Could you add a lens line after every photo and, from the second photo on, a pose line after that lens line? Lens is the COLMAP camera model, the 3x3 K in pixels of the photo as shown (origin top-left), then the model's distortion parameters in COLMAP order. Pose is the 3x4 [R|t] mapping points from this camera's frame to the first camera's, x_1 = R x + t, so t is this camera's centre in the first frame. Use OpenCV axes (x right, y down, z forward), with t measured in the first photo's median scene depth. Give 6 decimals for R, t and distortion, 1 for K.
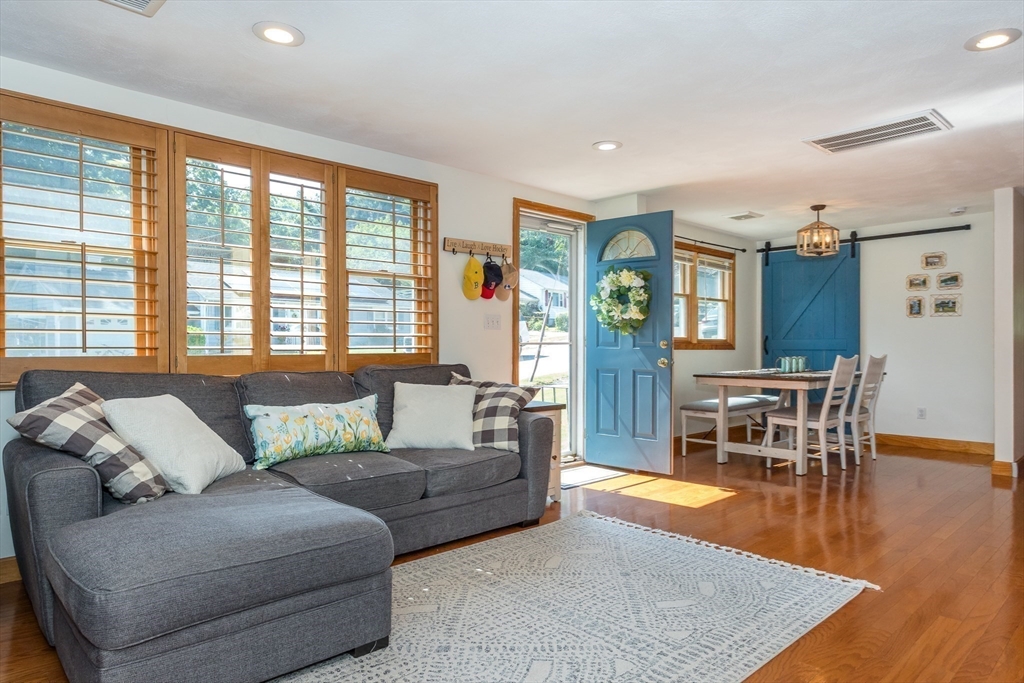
lens RADIAL K [[617.1, 0, 513.6], [0, 617.1, 349.7], [0, 0, 1]] dist [-0.025432, 0.000168]
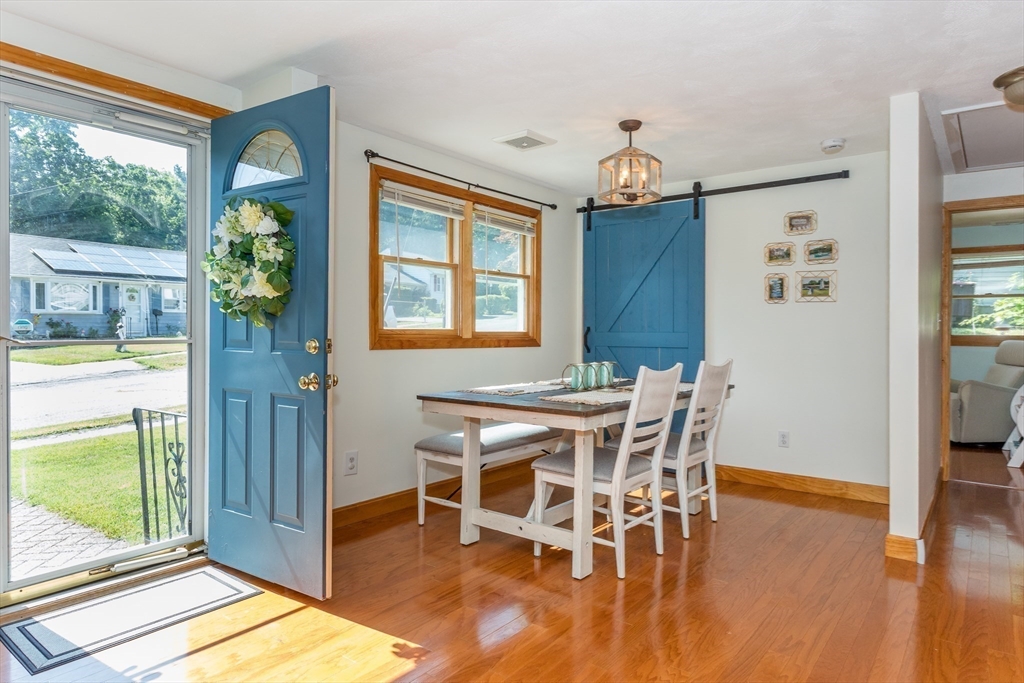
lens RADIAL K [[617.1, 0, 509.8], [0, 617.1, 330.8], [0, 0, 1]] dist [-0.025432, 0.000168]
pose [[0.987376, 0.005877, 0.158284, 0.283936], [-0.004622, 0.999955, -0.008297, -0.016131], [-0.158326, 0.007461, 0.987359, 0.407915]]
